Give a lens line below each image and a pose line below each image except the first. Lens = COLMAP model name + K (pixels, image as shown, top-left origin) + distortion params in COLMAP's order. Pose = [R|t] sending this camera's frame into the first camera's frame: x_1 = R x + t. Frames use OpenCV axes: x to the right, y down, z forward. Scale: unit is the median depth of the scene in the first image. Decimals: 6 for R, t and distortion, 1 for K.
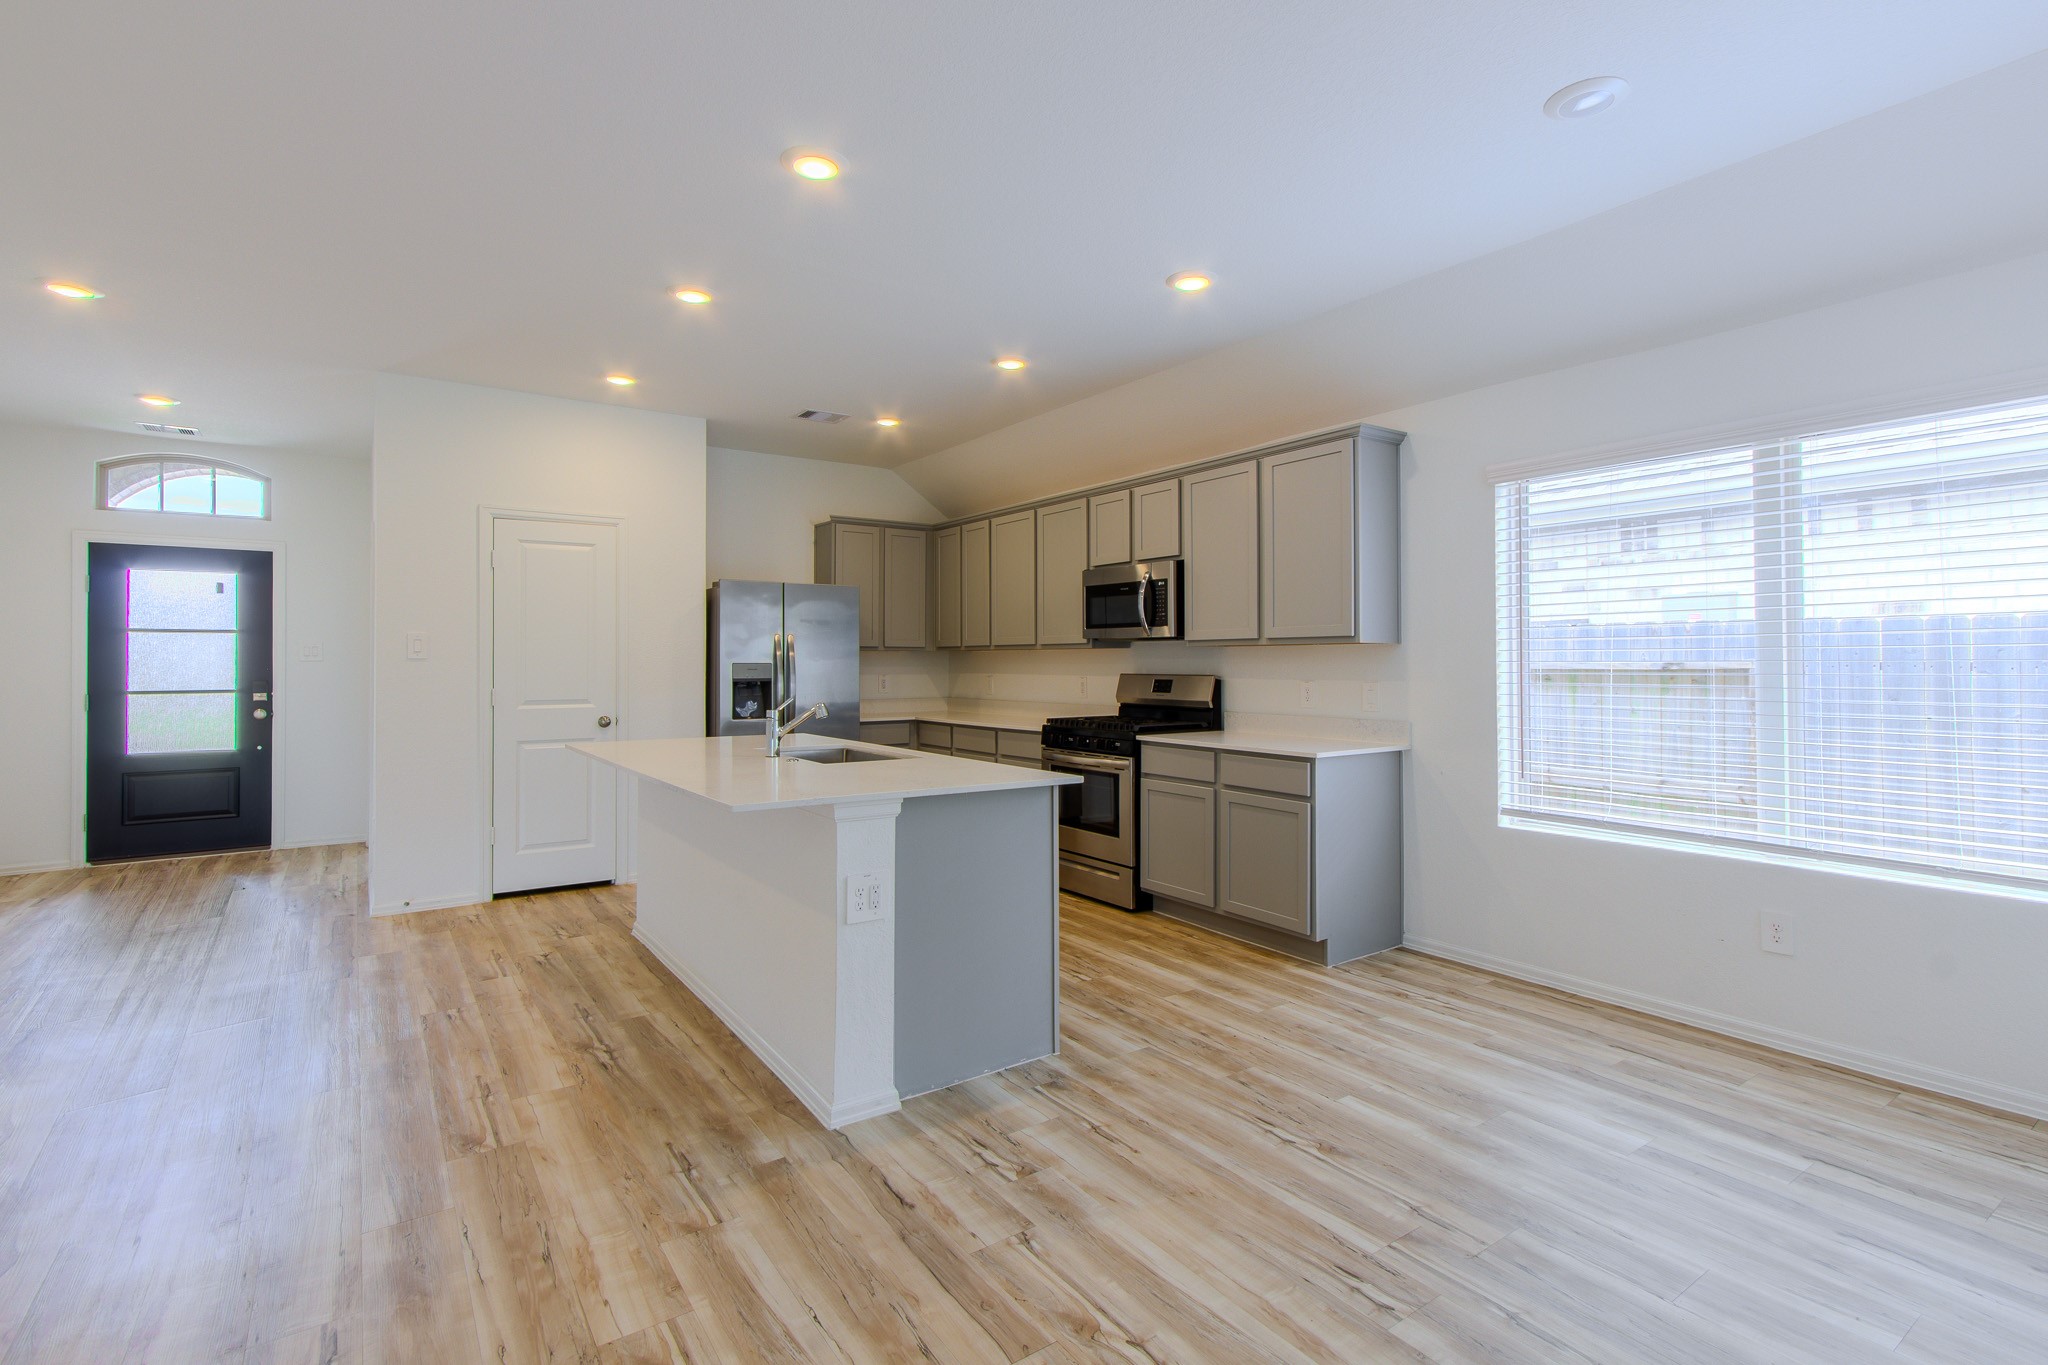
lens RADIAL K [[953.3, 0, 1024.7], [0, 953.3, 654.5], [0, 0, 1]] dist [0.000529, 0.000399]
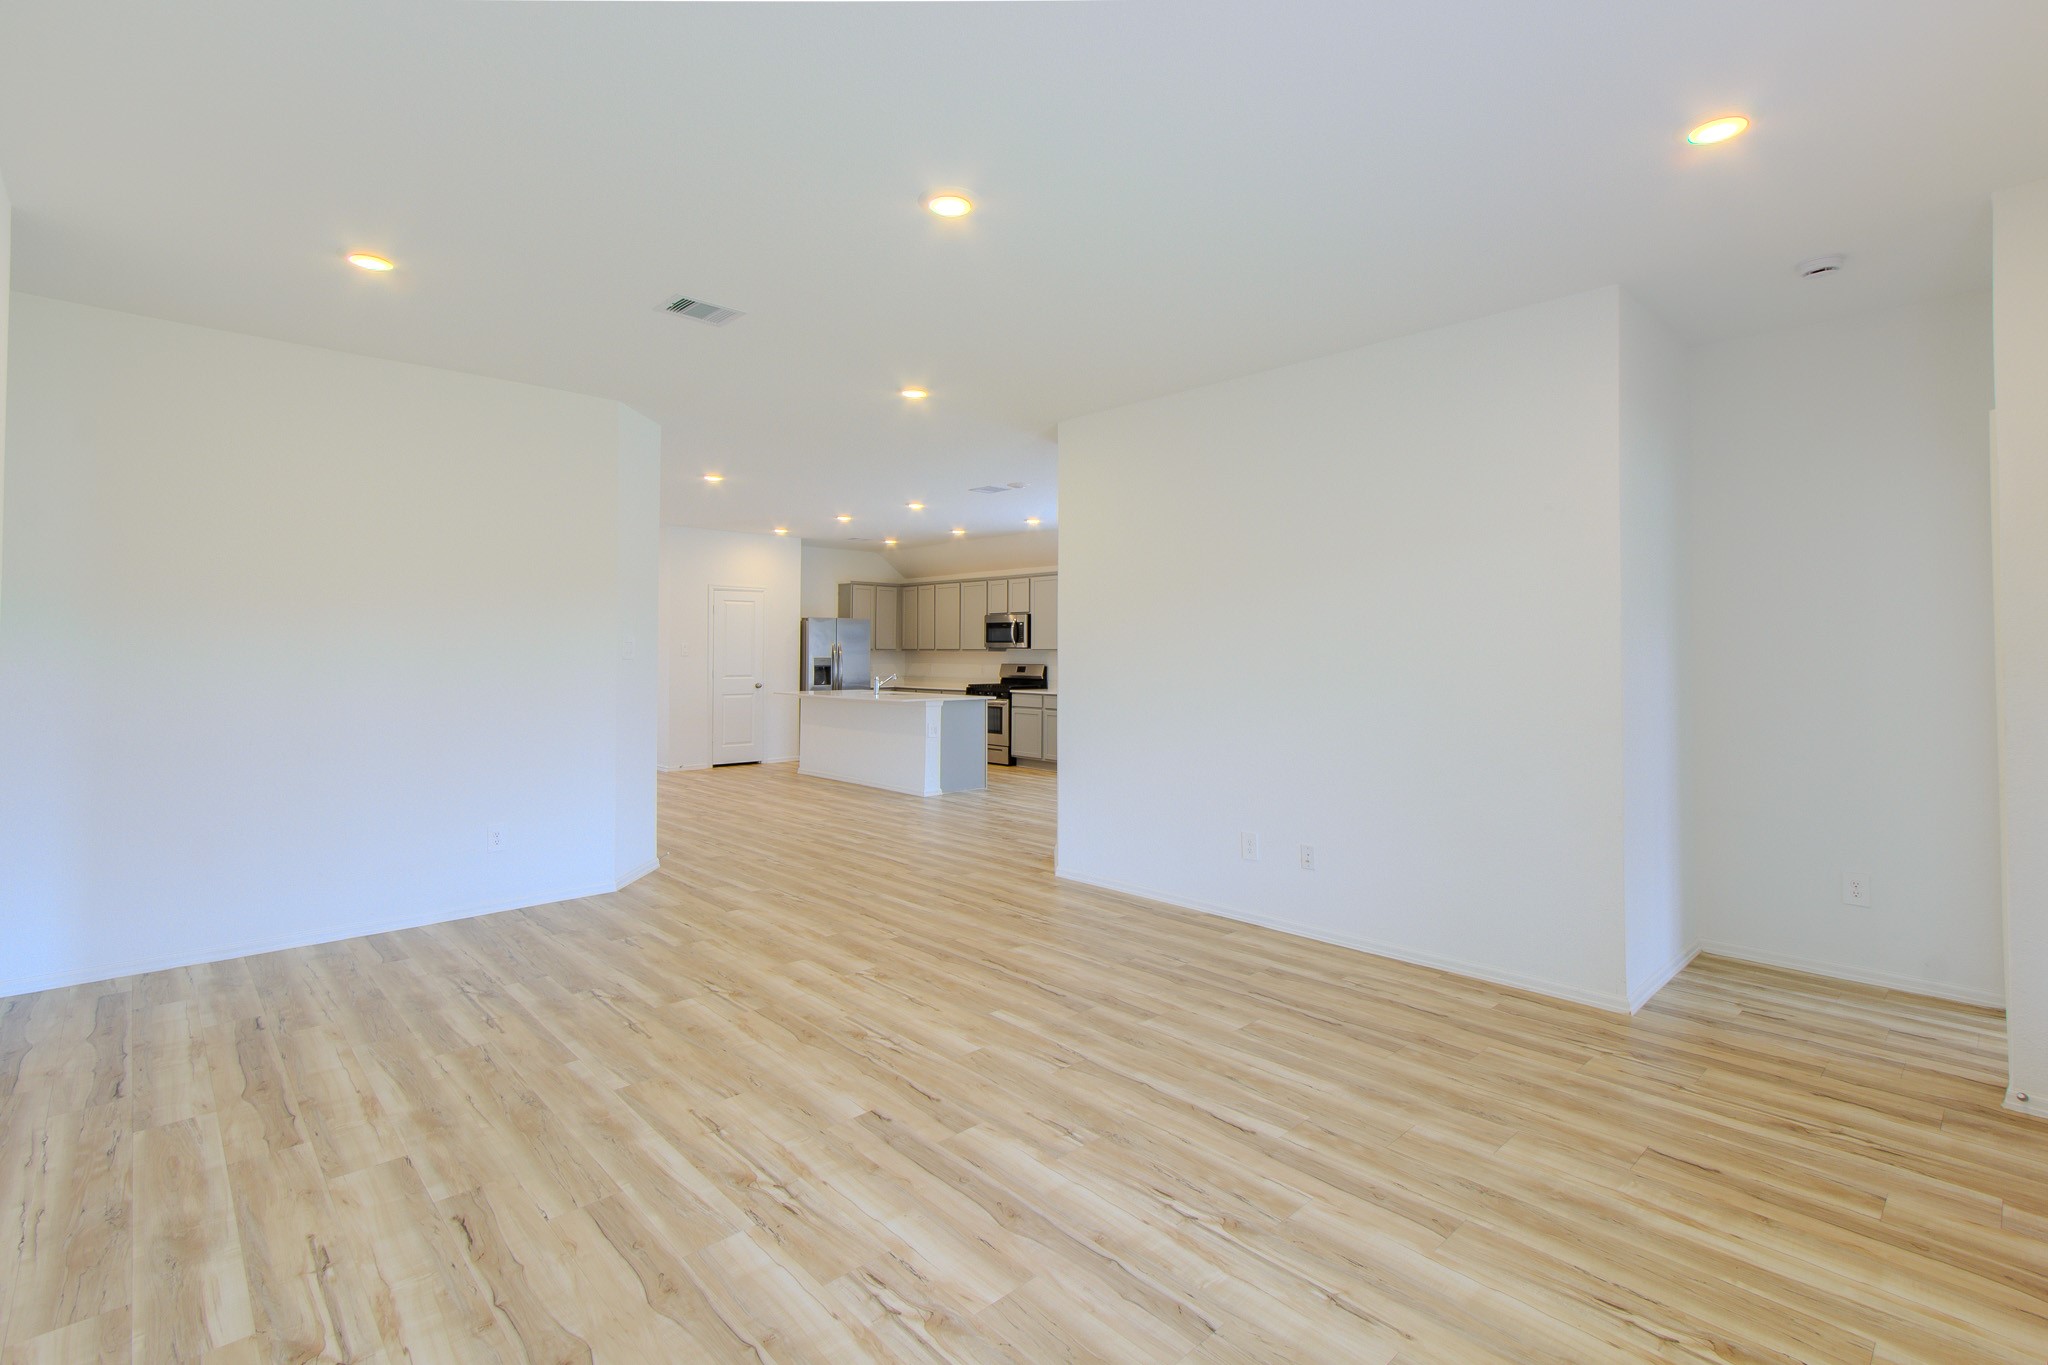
lens RADIAL K [[942.3, 0, 1023.4], [0, 942.3, 652.6], [0, 0, 1]] dist [0.009624, -0.001394]
pose [[0.989095, 0.004853, 0.147197, -0.180036], [-0.006037, 0.999953, 0.007602, -0.023017], [-0.147153, -0.008408, 0.989078, -1.214767]]
